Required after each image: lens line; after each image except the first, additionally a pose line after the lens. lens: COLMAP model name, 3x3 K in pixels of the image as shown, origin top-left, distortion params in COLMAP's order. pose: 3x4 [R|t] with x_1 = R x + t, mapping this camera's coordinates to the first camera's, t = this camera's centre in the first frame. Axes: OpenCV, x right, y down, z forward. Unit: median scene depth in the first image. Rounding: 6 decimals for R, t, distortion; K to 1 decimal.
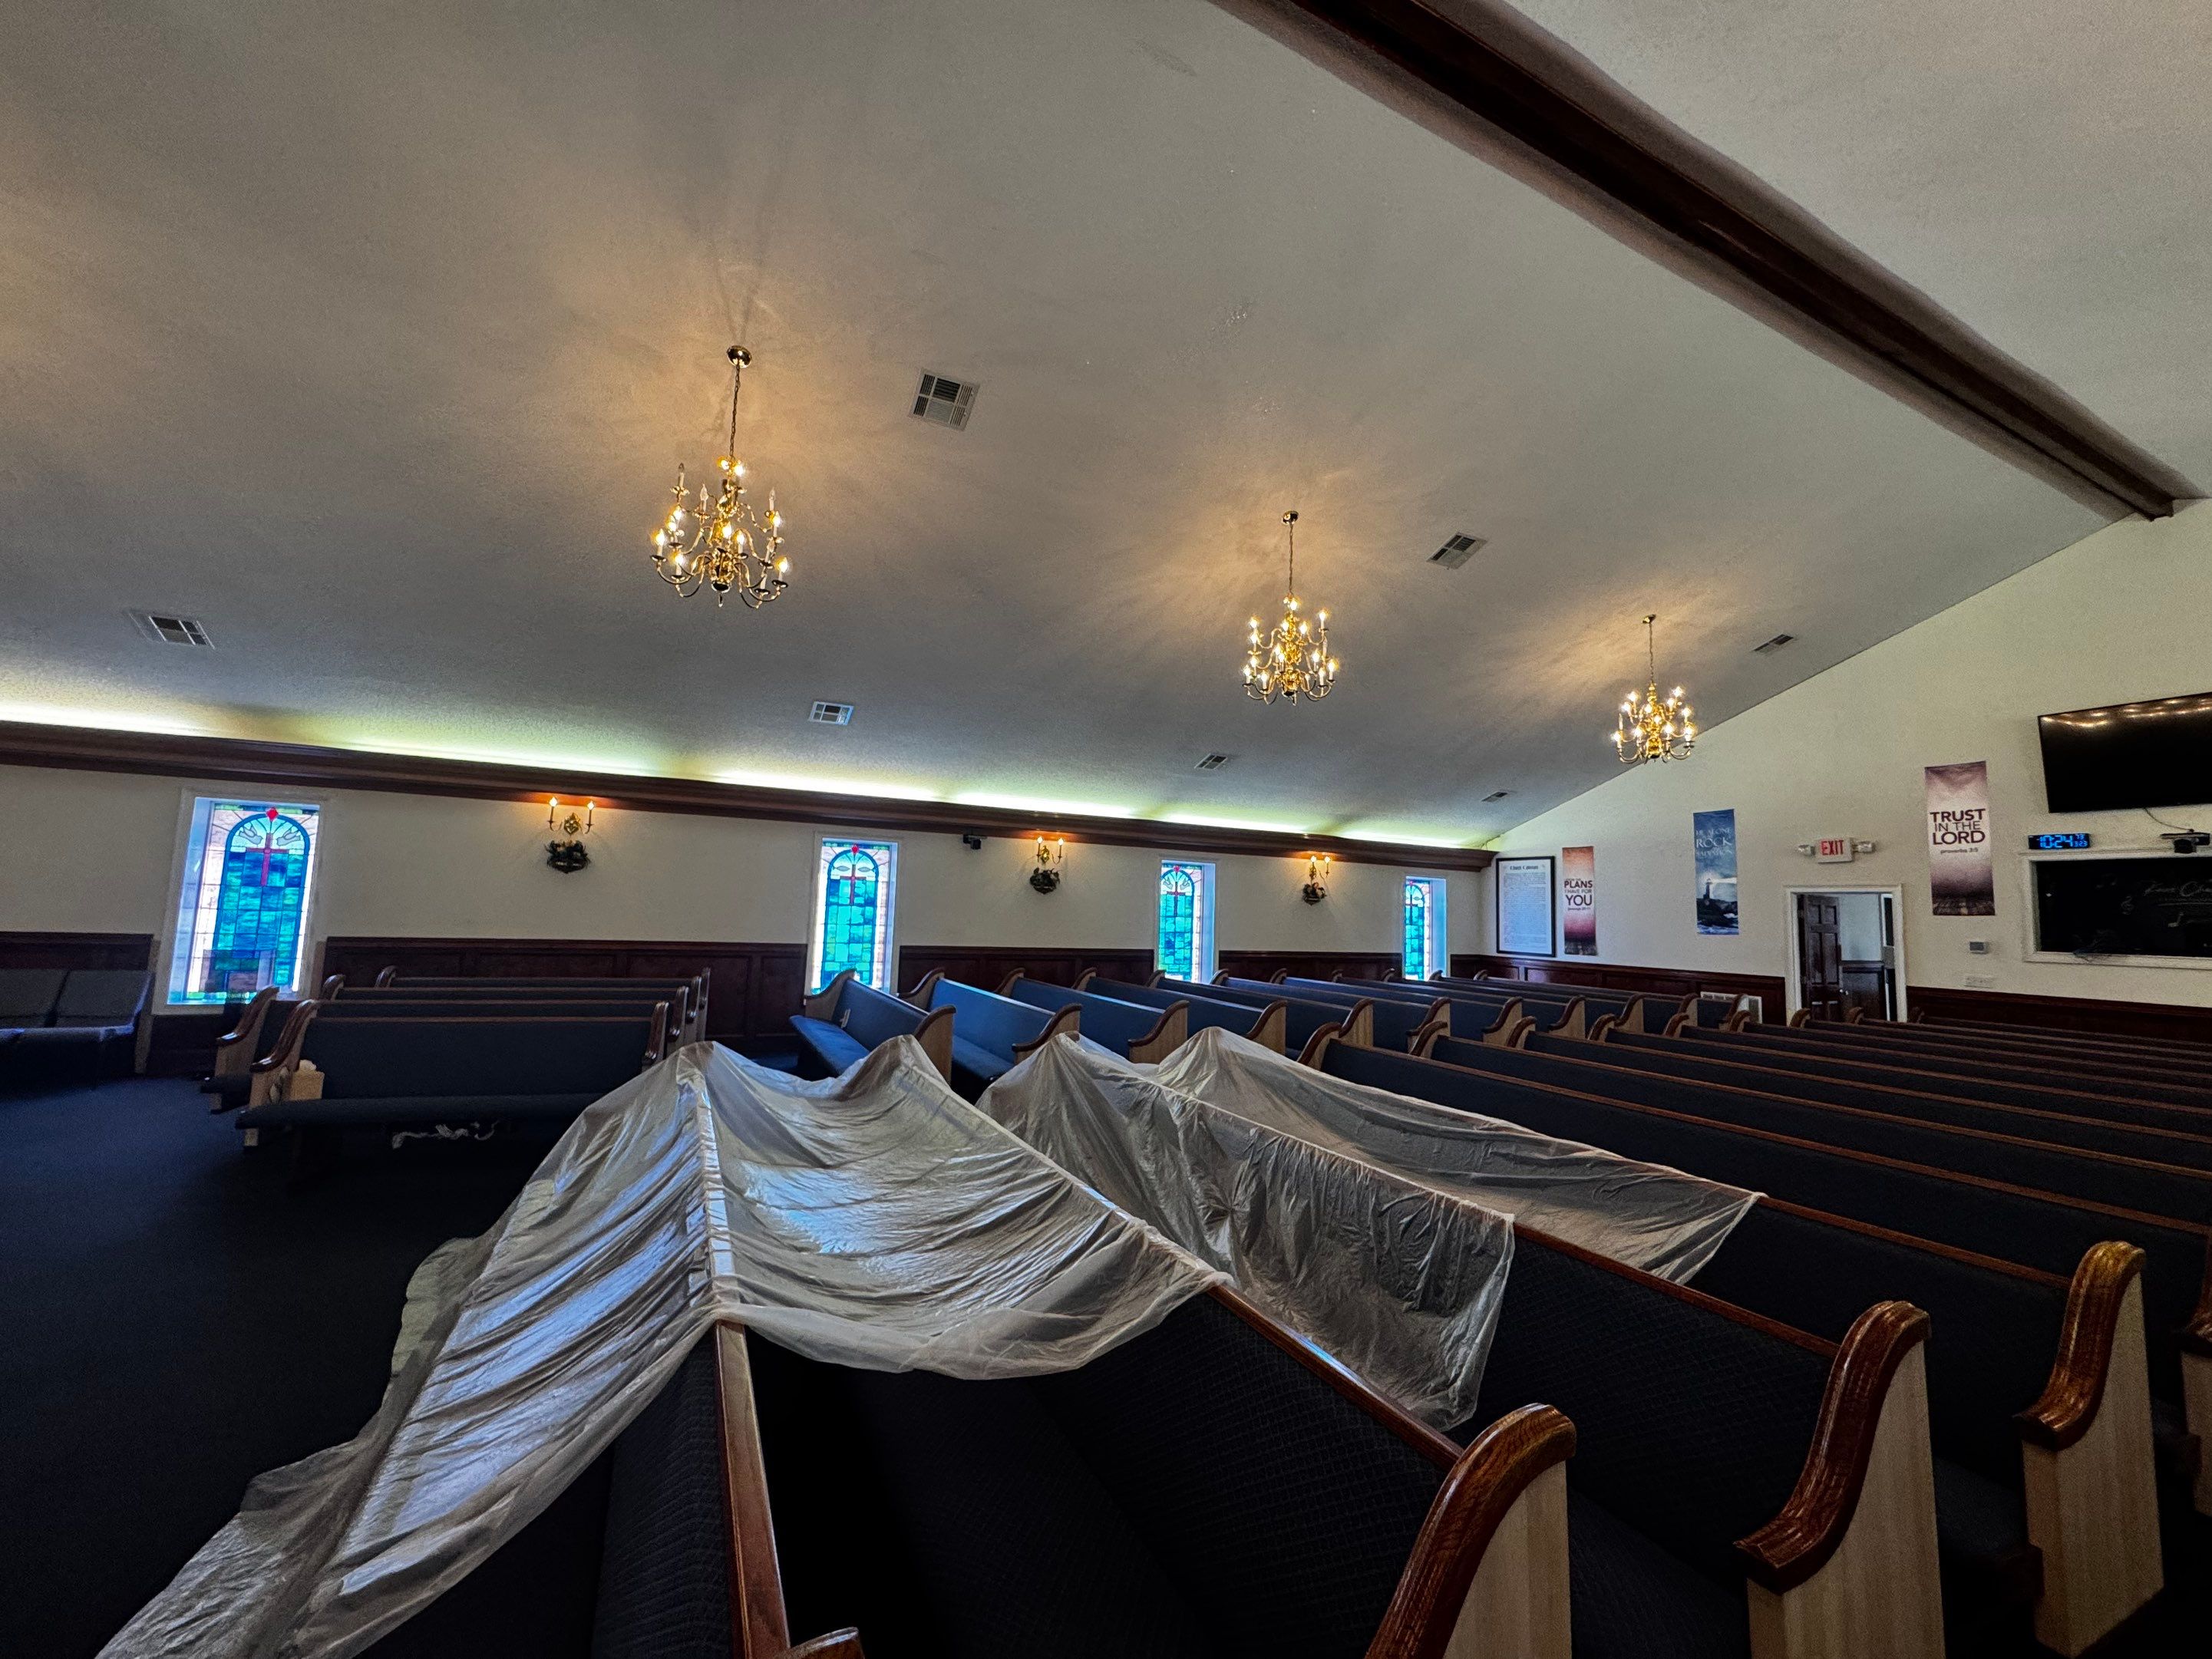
lens RADIAL K [[877.9, 0, 1103.0], [0, 877.9, 826.4], [0, 0, 1]] dist [-0.006629, 0.000216]
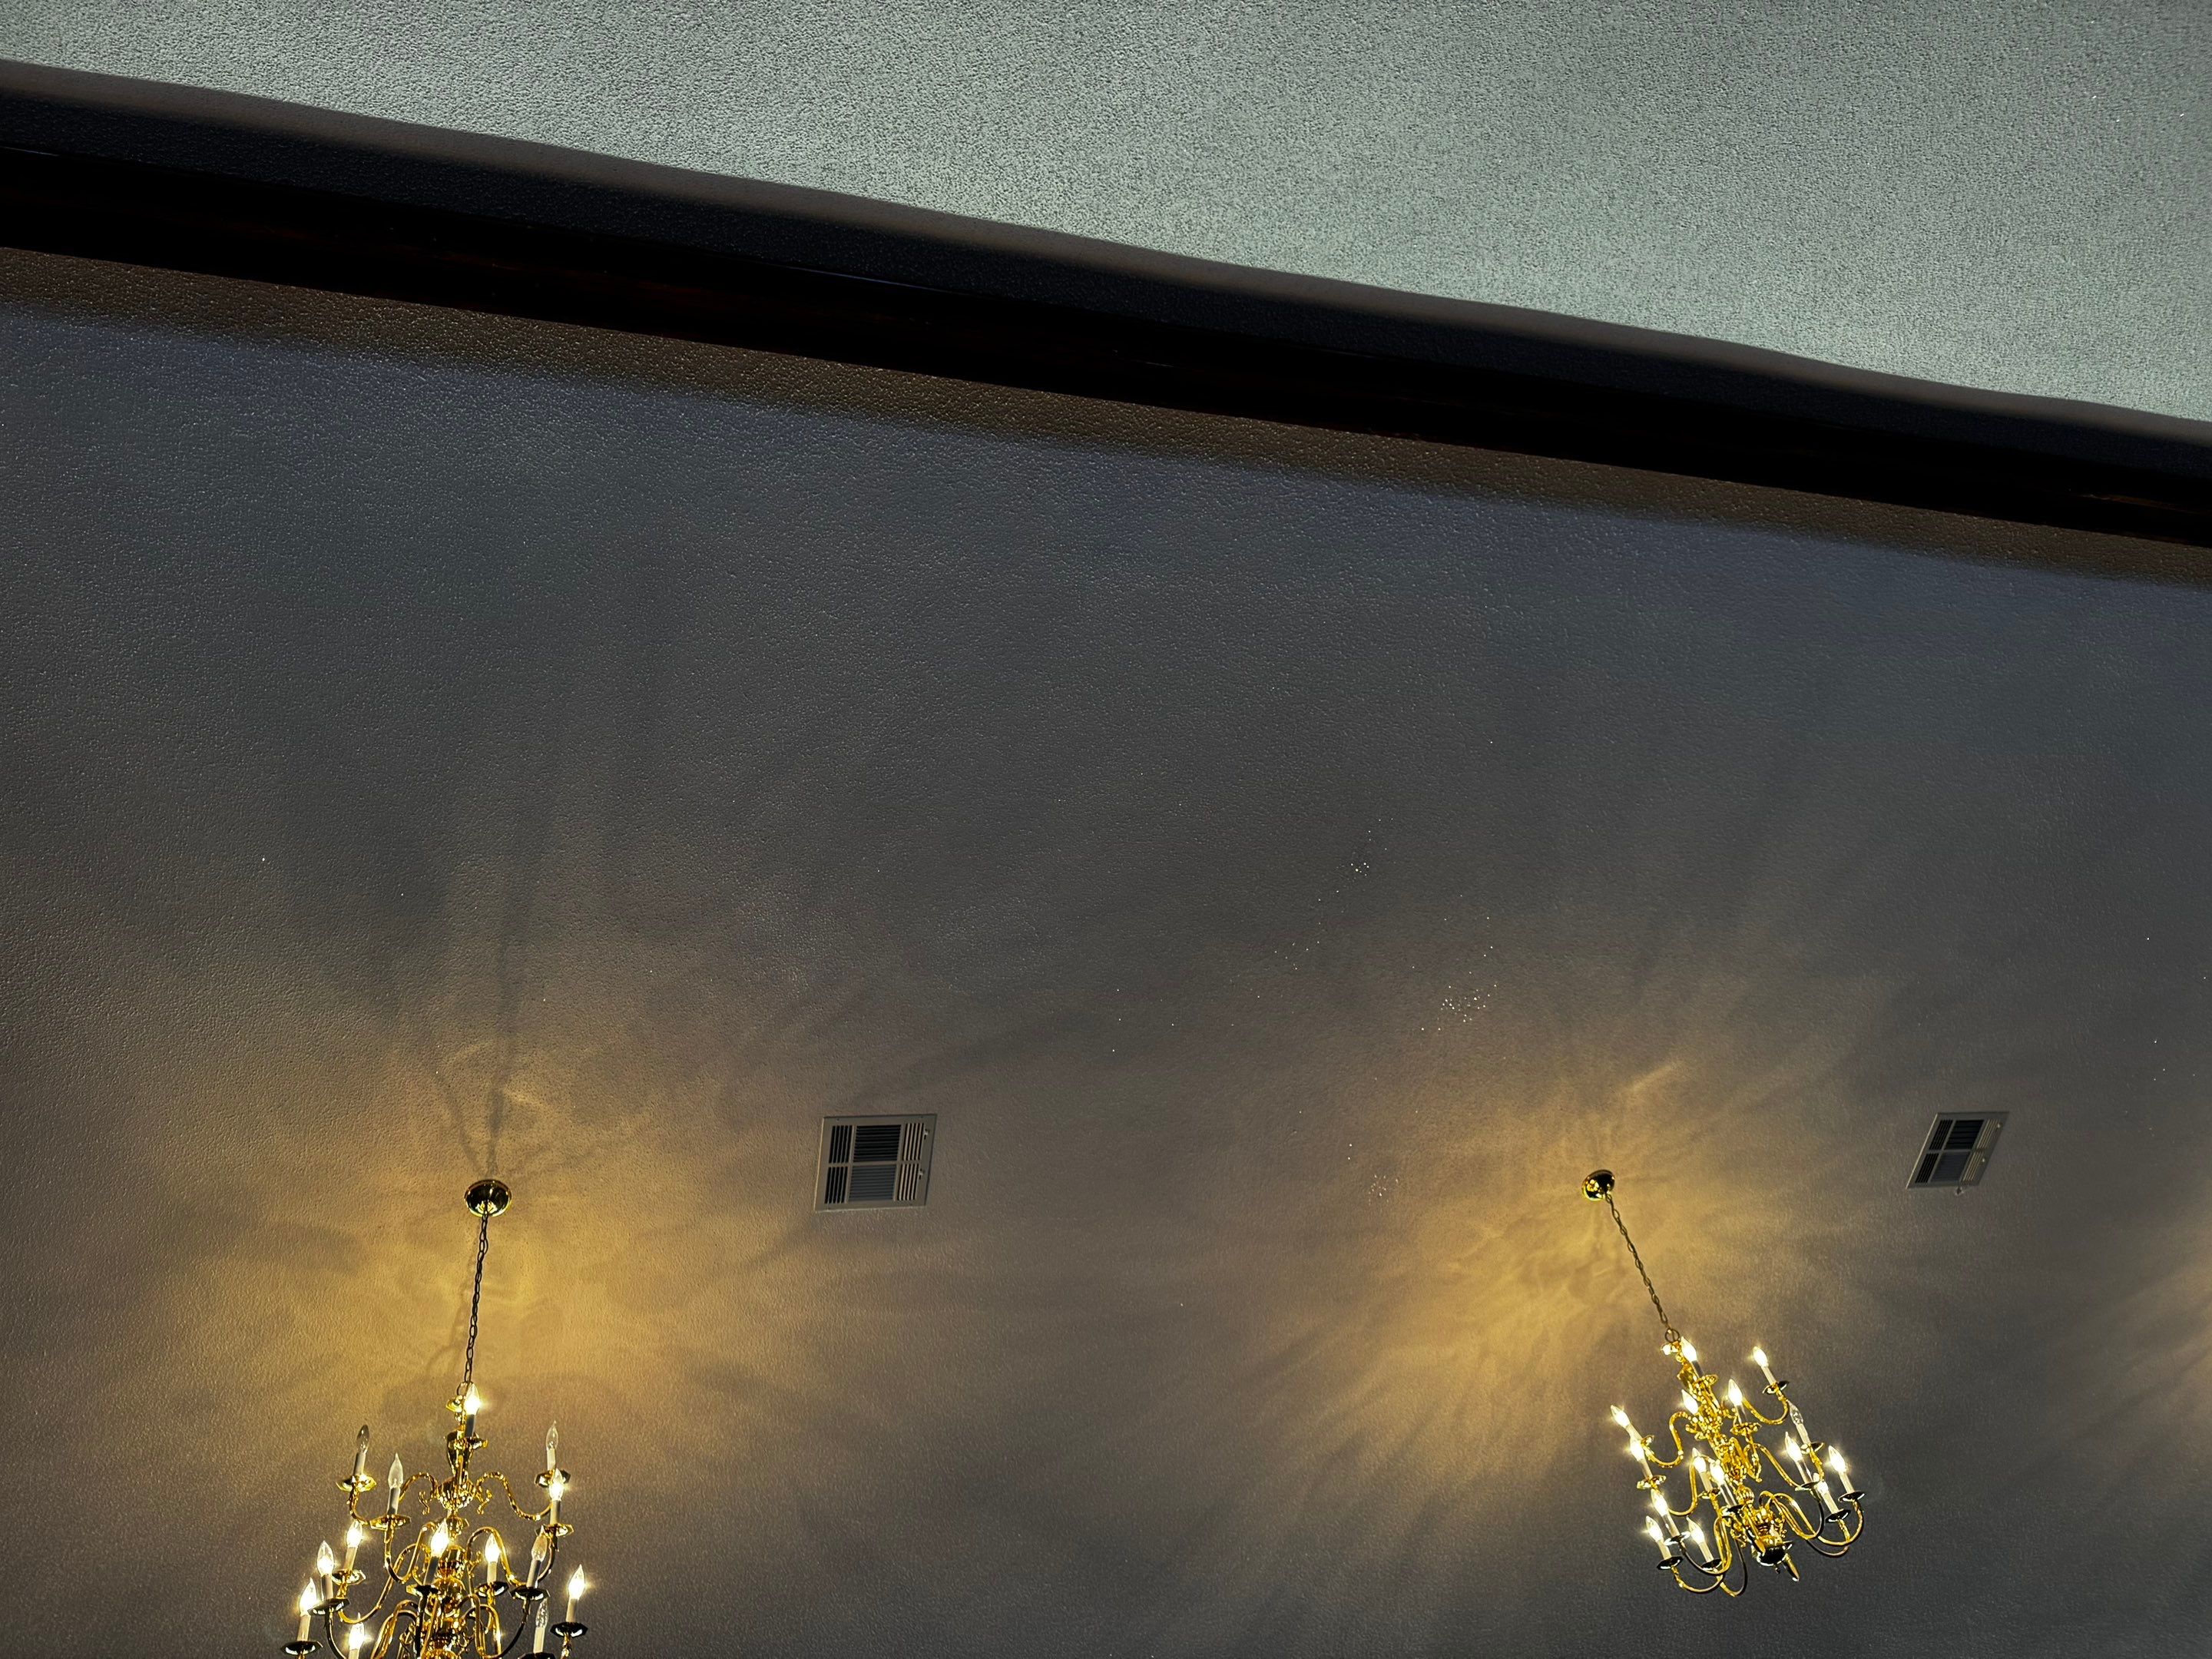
lens RADIAL K [[1576.1, 0, 1098.5], [0, 1576.1, 839.8], [0, 0, 1]] dist [0.037490, -0.044879]
pose [[0.955467, -0.295007, -0.007270, 0.010994], [0.229307, 0.757733, -0.610949, -0.025925], [0.185744, 0.582075, 0.791636, 0.171391]]
